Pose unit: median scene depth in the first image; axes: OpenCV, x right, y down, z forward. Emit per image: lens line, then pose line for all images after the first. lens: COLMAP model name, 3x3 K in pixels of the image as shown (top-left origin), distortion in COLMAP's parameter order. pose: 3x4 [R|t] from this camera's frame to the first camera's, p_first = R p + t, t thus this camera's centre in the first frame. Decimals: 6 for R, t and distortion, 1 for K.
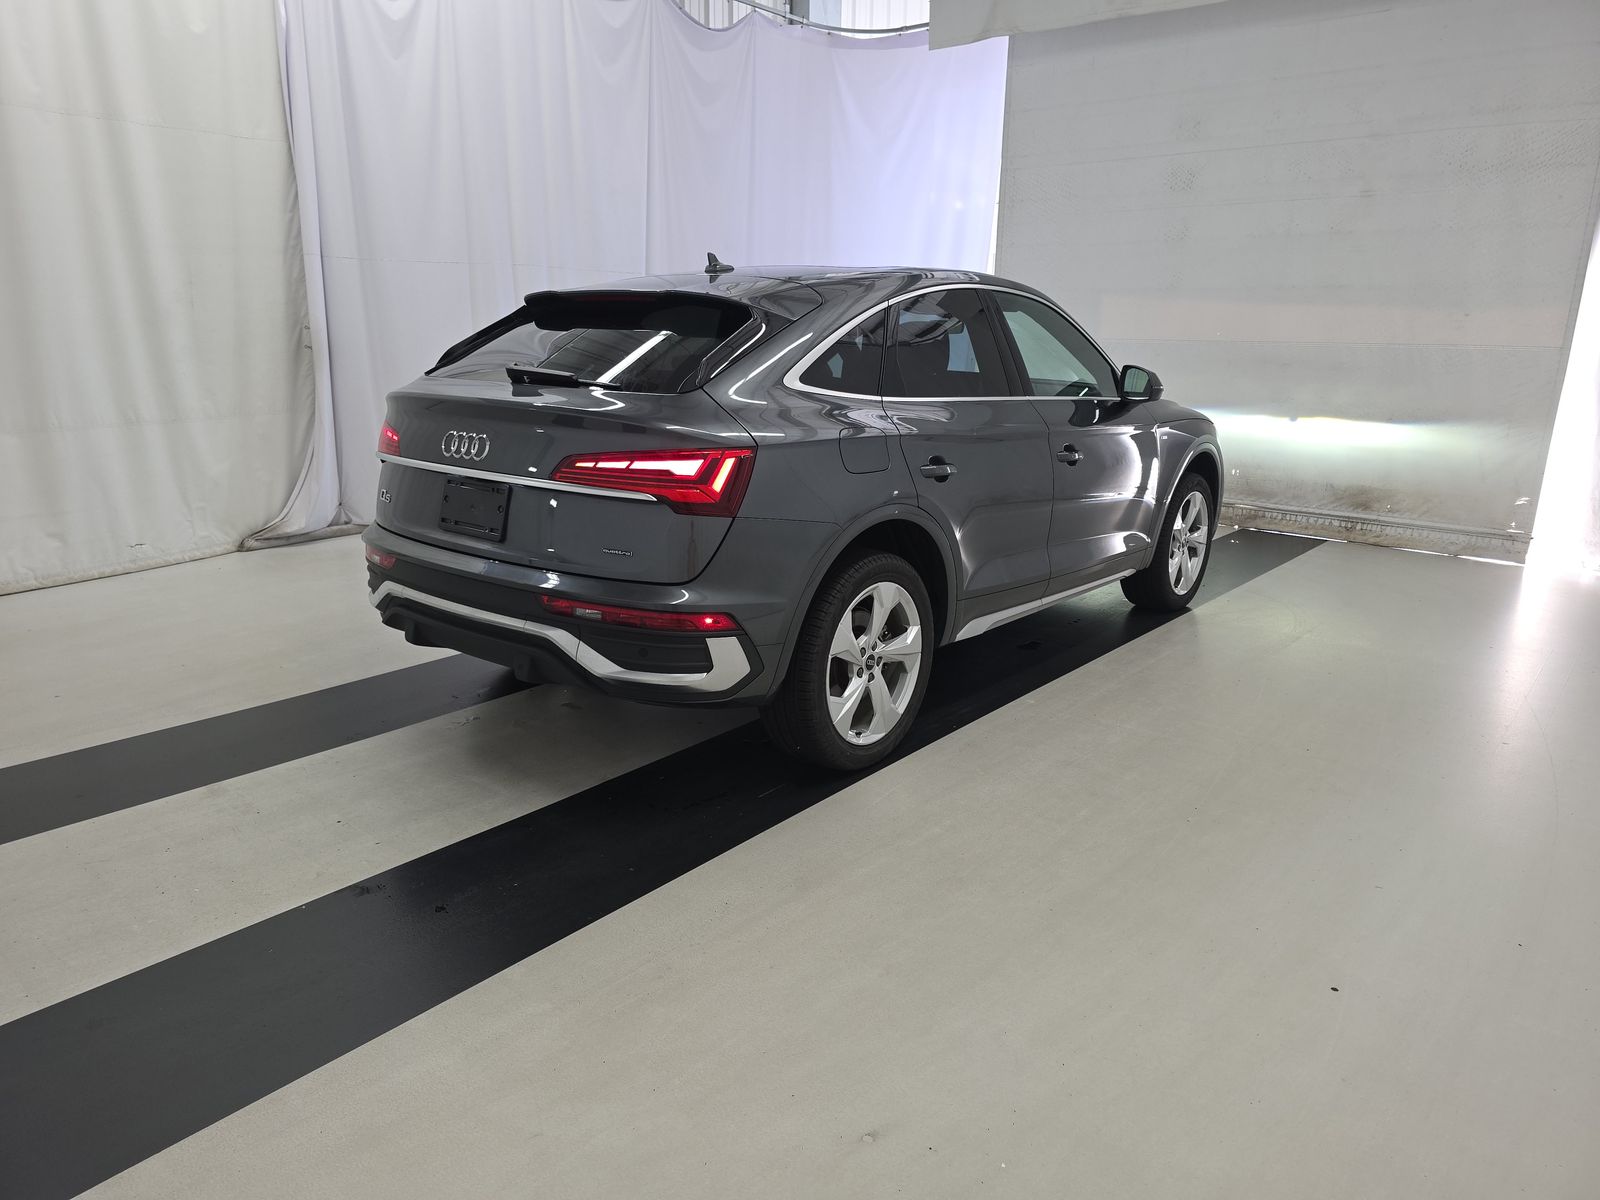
lens RADIAL K [[1069.0, 0, 807.7], [0, 1069.0, 604.9], [0, 0, 1]] dist [0.042947, -0.001428]
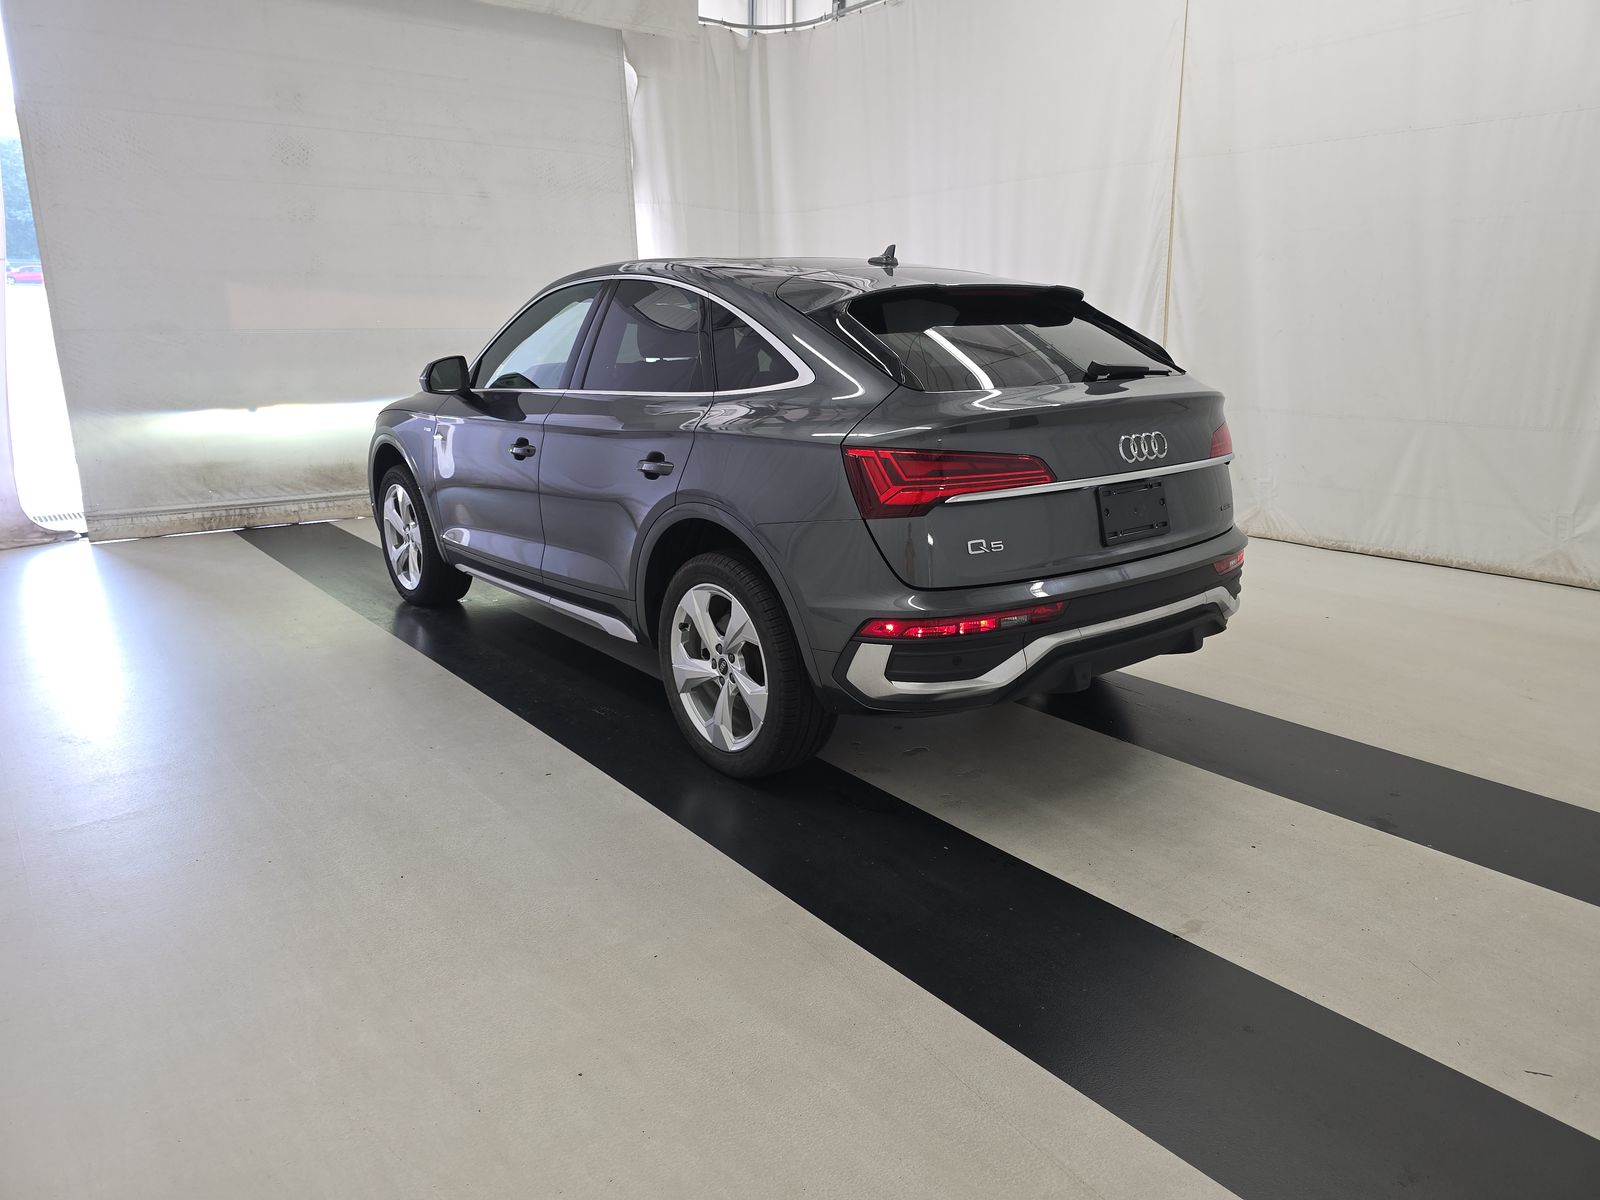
lens RADIAL K [[1069.0, 0, 799.8], [0, 1069.0, 601.6], [0, 0, 1]] dist [0.042947, -0.001428]
pose [[0.261679, -0.272185, 0.925980, -1.288041], [0.260813, 0.943659, 0.203676, -0.284981], [-0.929247, 0.188210, 0.317925, 0.976047]]
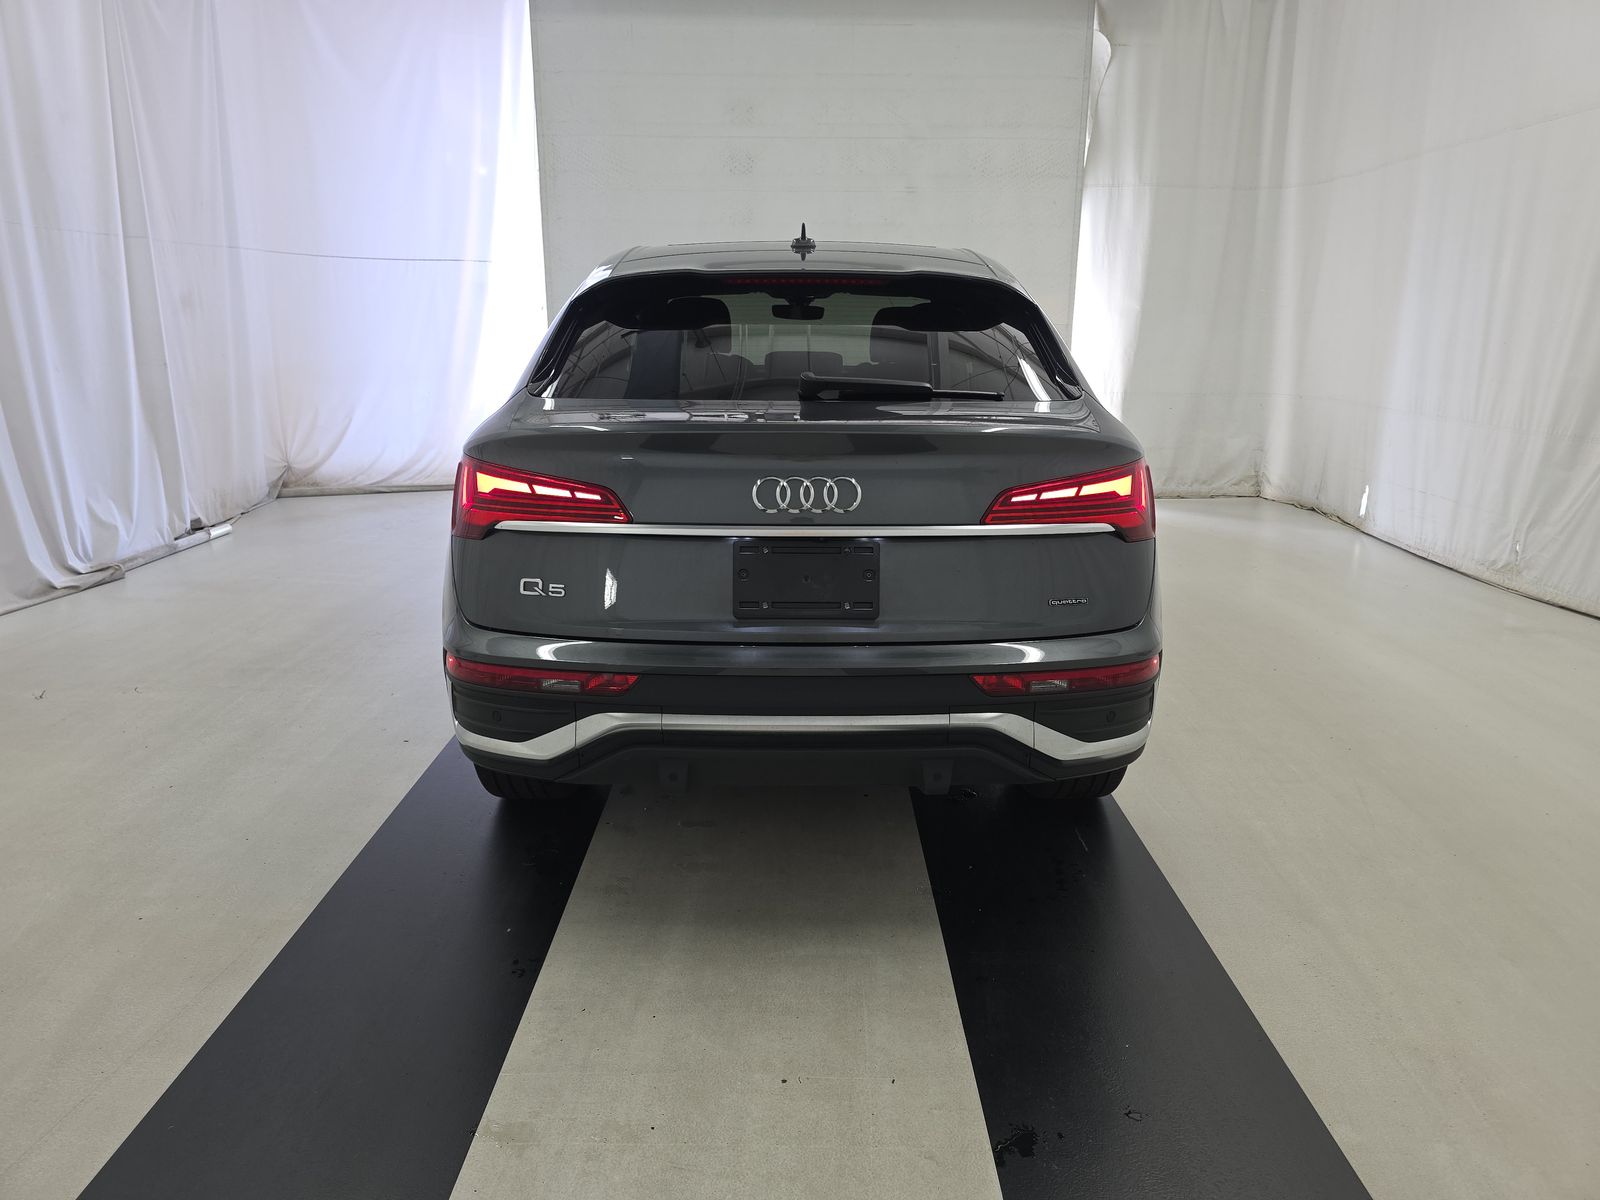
lens RADIAL K [[1069.0, 0, 798.8], [0, 1069.0, 596.2], [0, 0, 1]] dist [0.042947, -0.001428]
pose [[0.787105, -0.174267, 0.591690, -0.724448], [0.166869, 0.983650, 0.067729, -0.126347], [-0.593819, 0.045425, 0.803315, 0.428006]]
